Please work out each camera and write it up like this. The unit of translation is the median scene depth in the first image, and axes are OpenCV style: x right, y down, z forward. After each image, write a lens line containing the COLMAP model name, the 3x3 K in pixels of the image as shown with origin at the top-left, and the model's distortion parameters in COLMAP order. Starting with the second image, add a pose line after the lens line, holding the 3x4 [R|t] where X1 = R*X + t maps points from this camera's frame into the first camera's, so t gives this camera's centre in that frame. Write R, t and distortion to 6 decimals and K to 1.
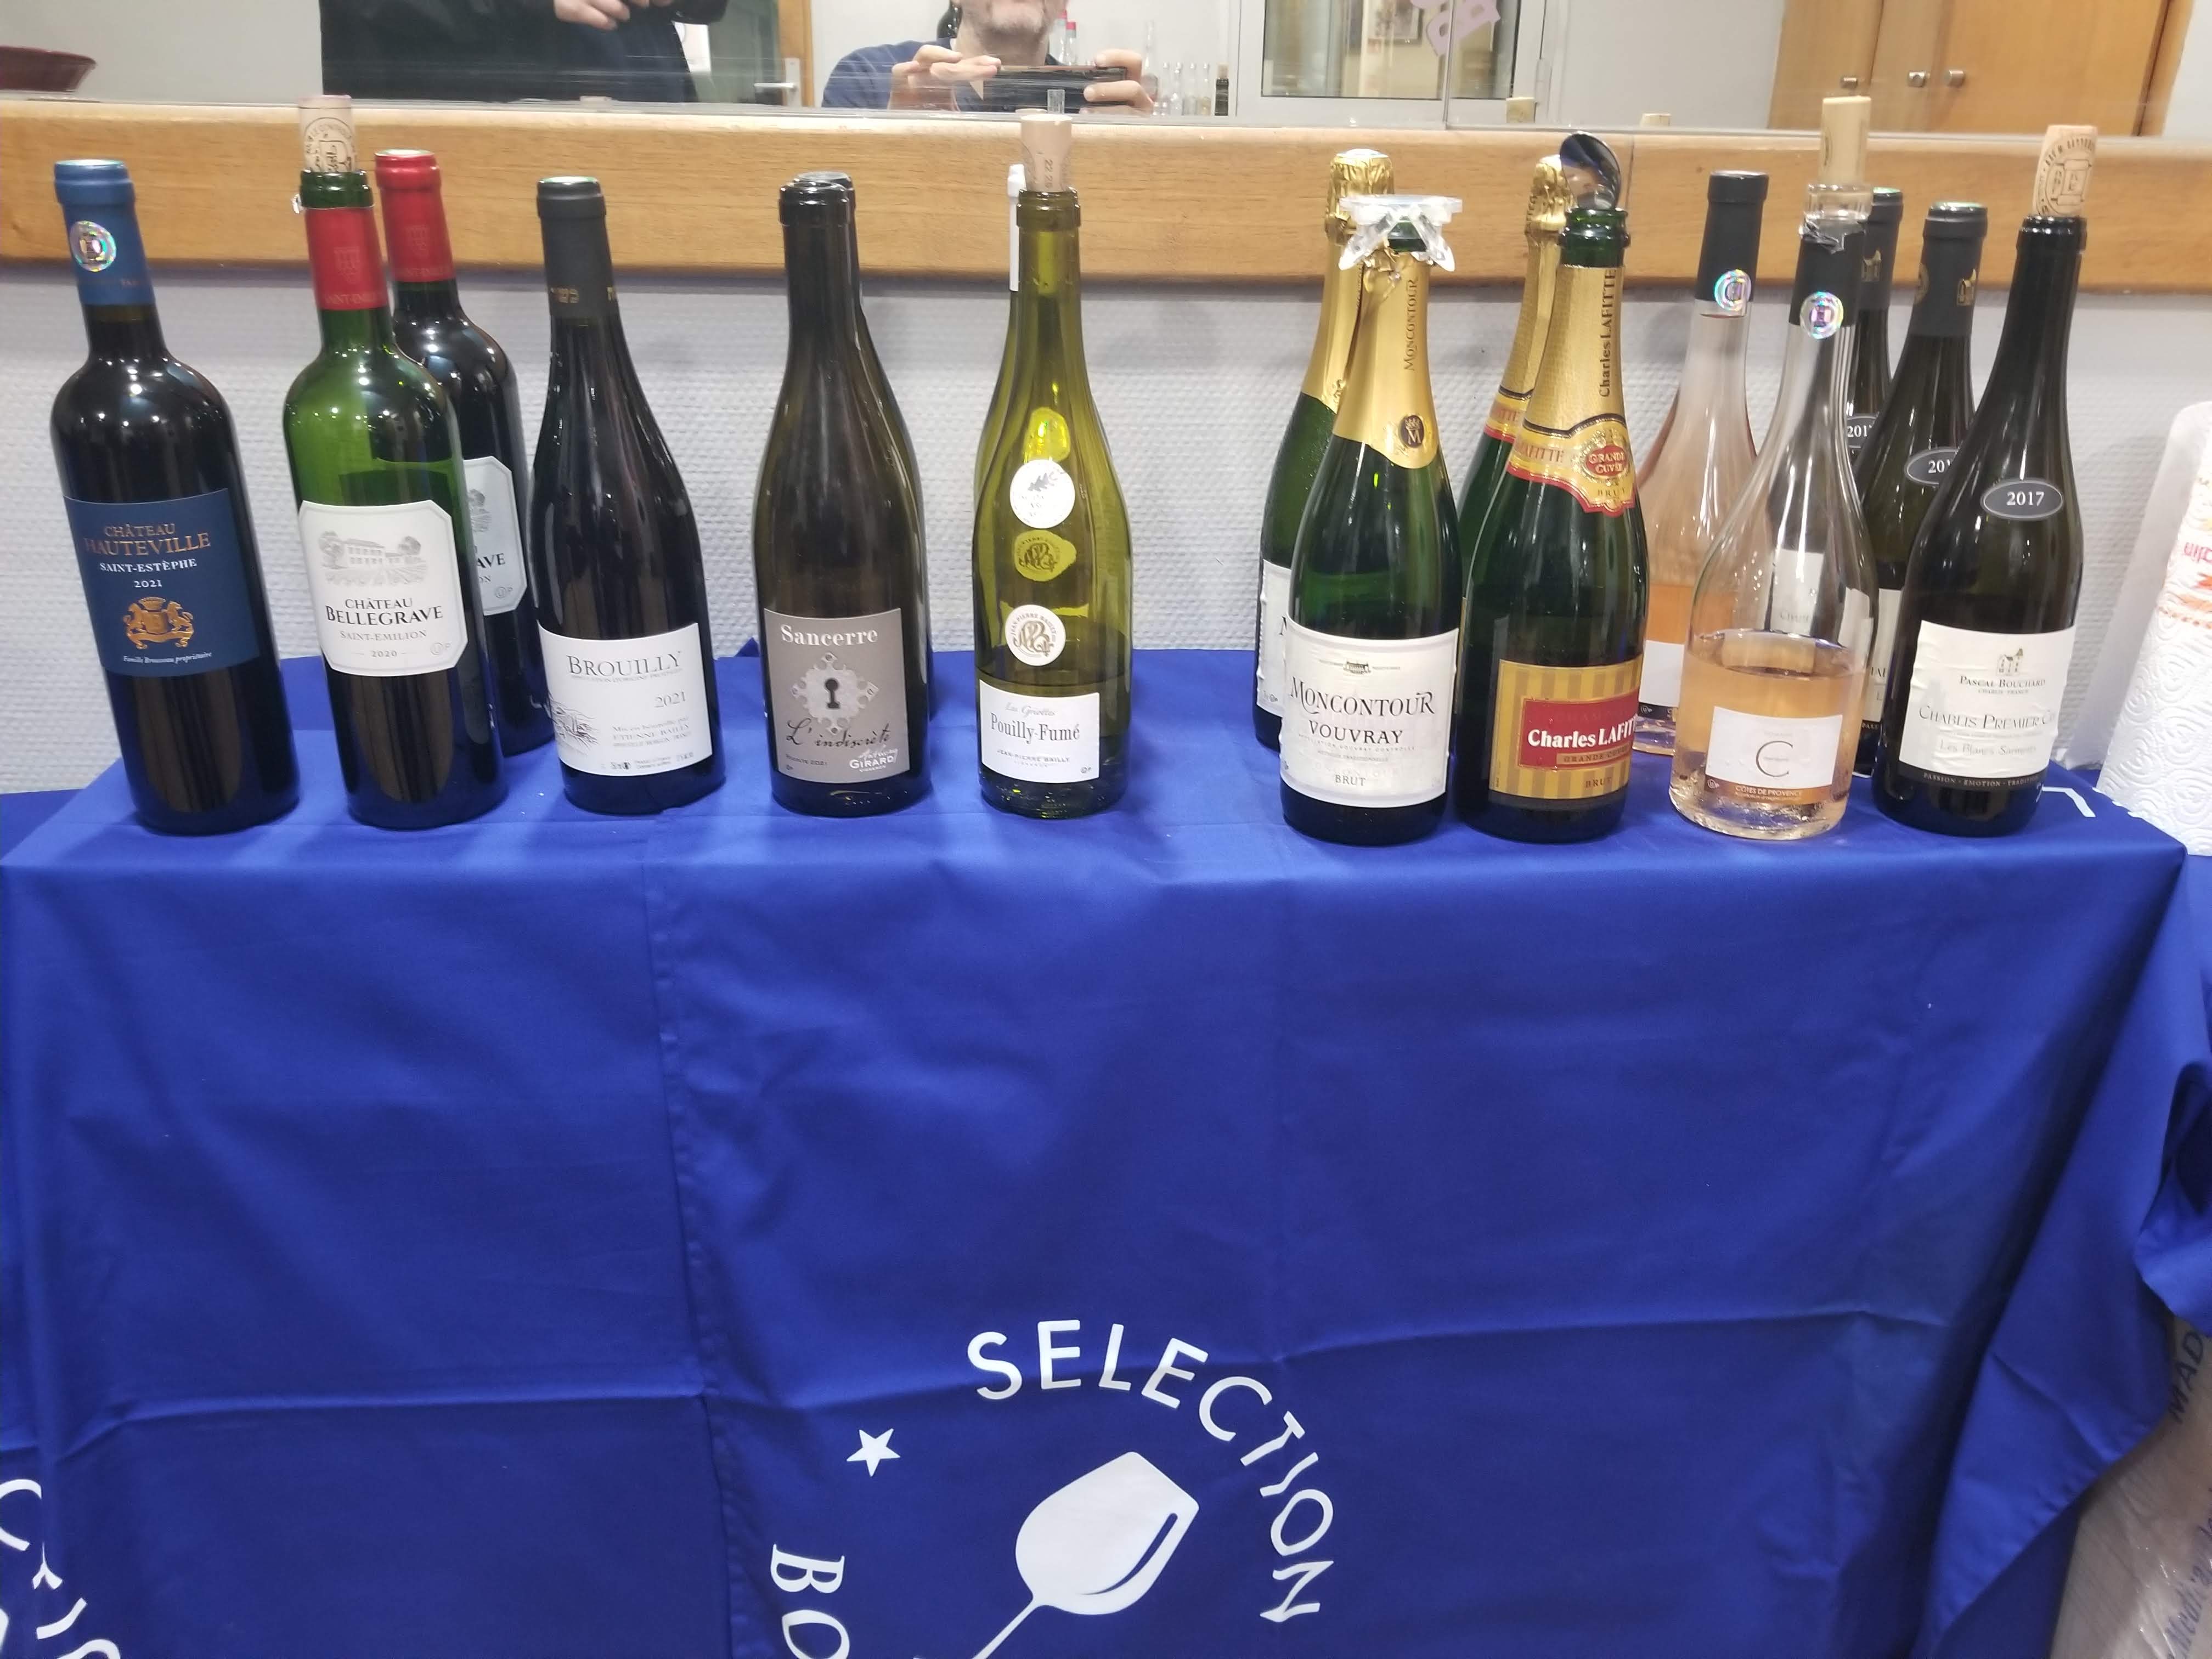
lens RADIAL K [[1784.2, 0, 1092.5], [0, 1784.2, 834.7], [0, 0, 1]] dist [-0.003182, -0.079013]
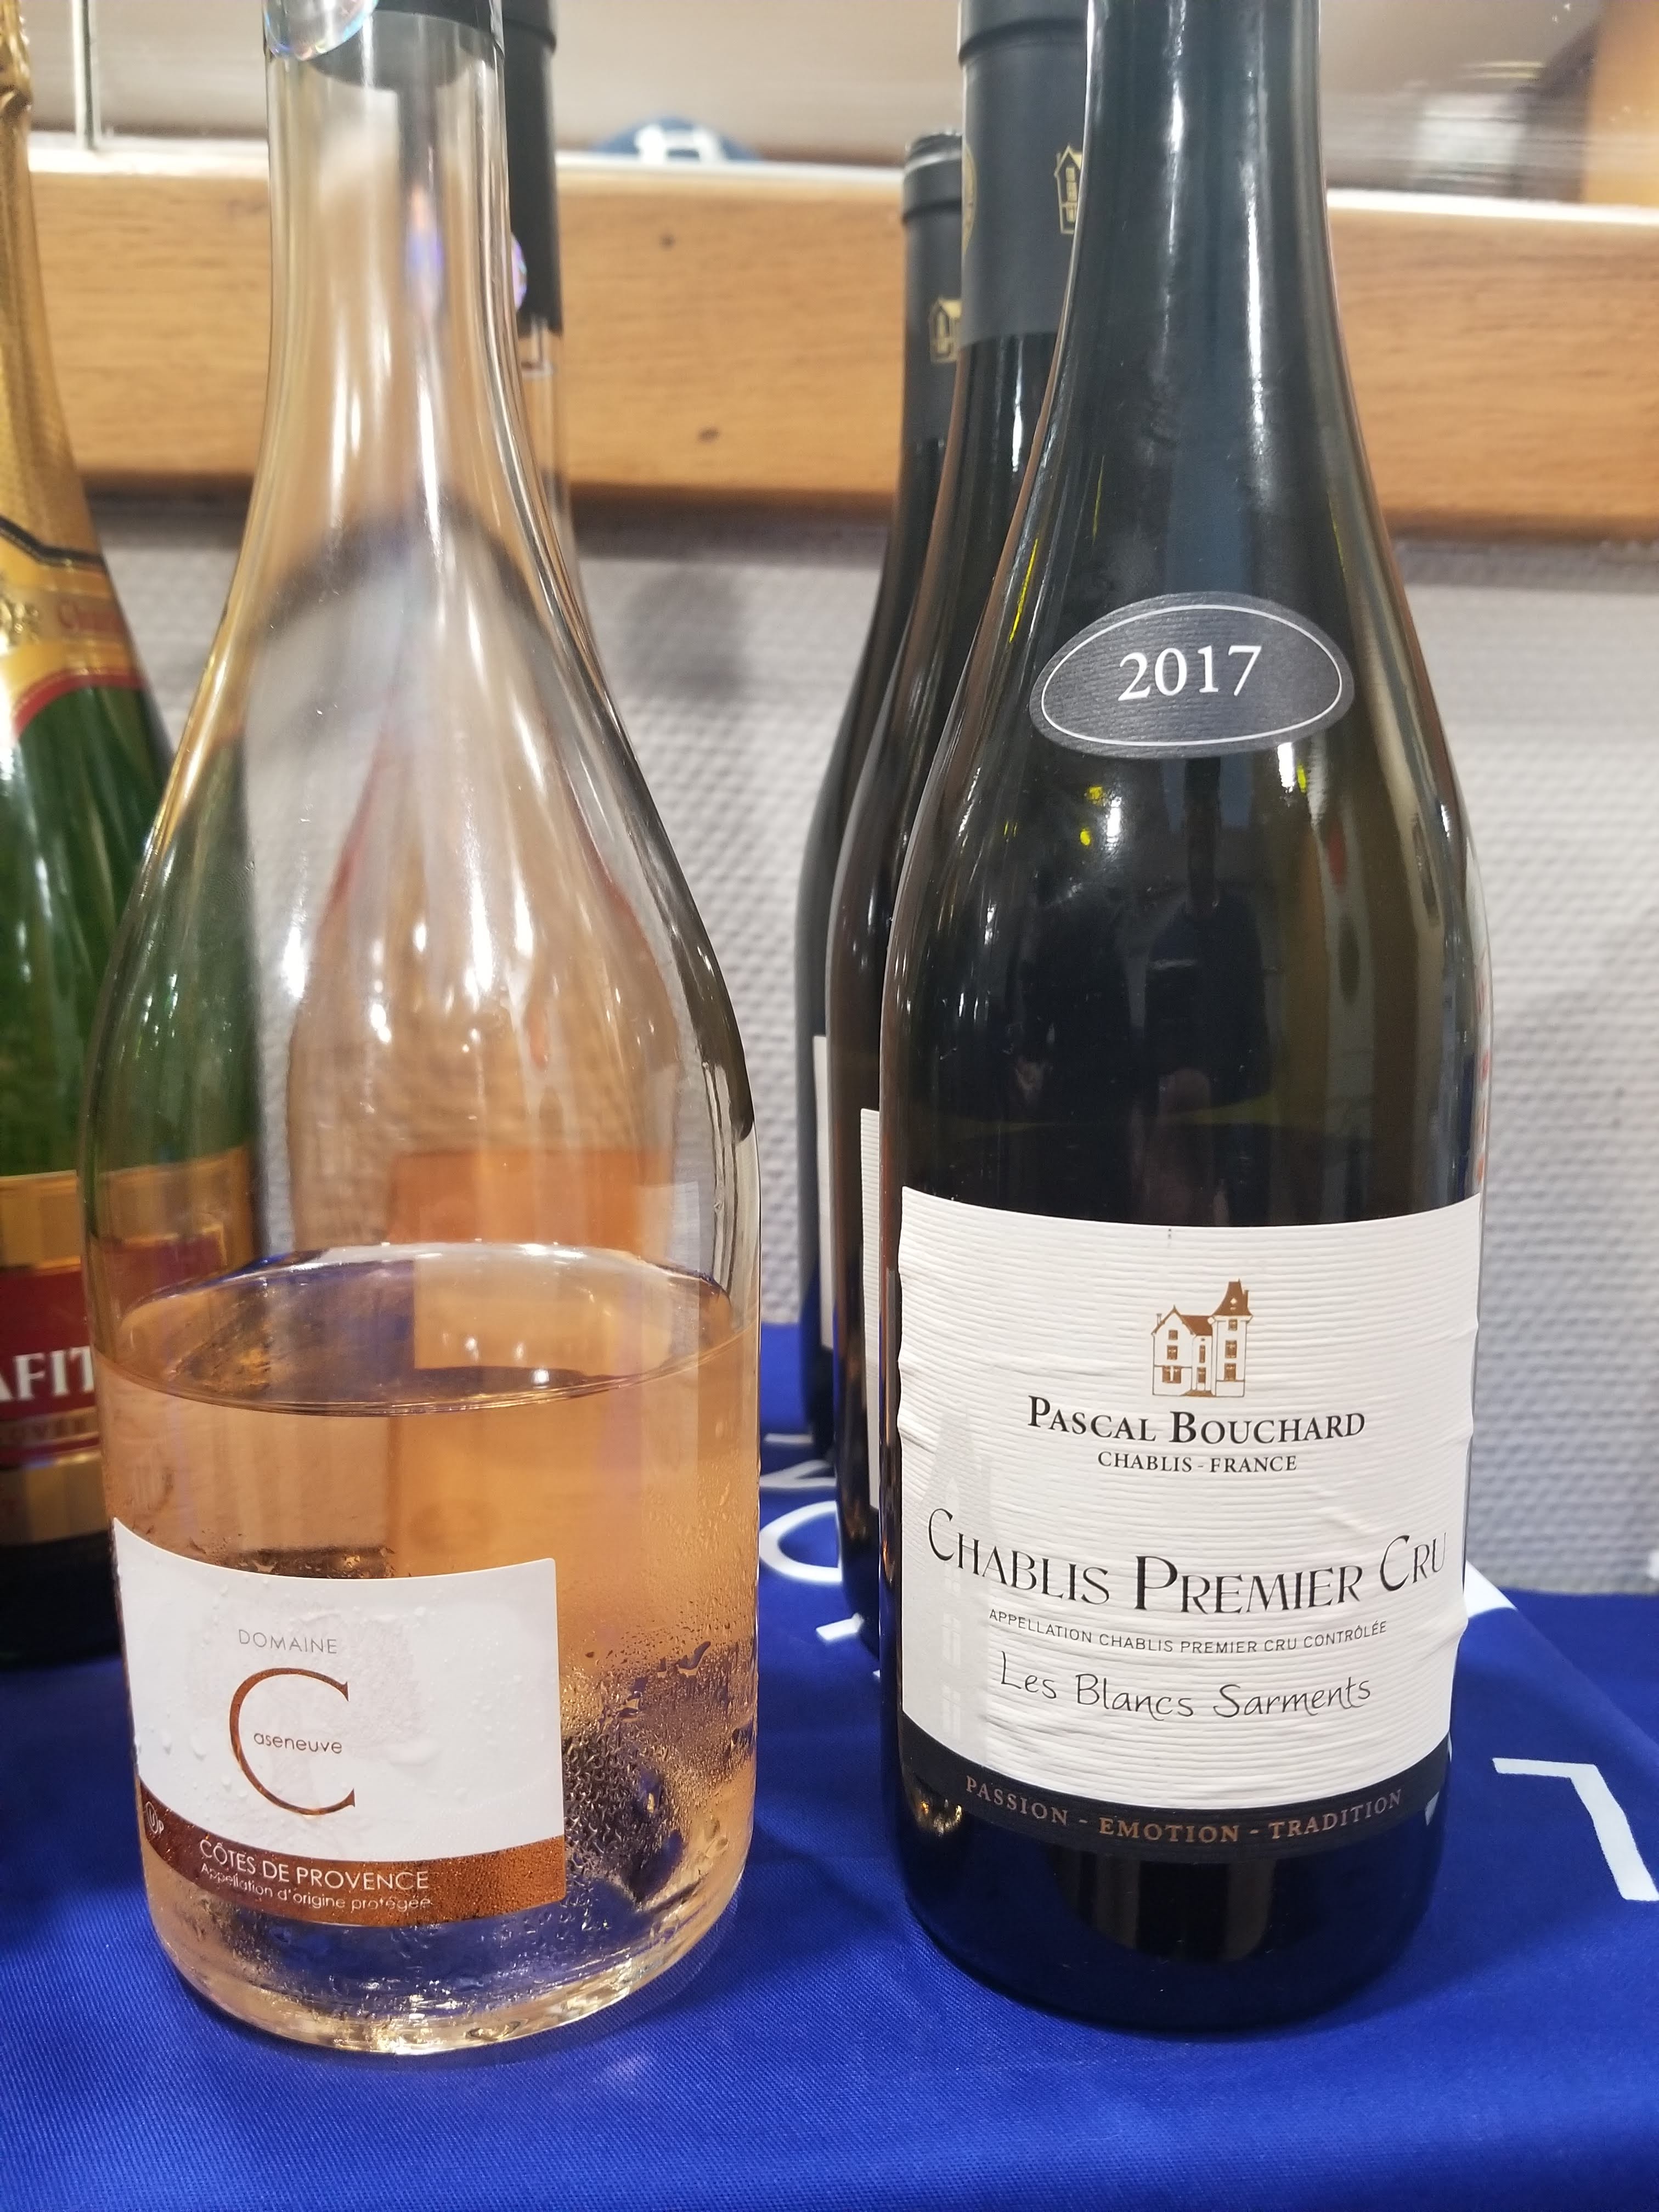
lens RADIAL K [[1784.2, 0, 811.7], [0, 1784.2, 1077.8], [0, 0, 1]] dist [-0.003182, -0.079013]
pose [[0.999895, 0.009079, 0.011314, 0.451948], [-0.005939, 0.967779, -0.251732, -0.068935], [-0.013235, 0.251638, 0.967731, 0.740156]]
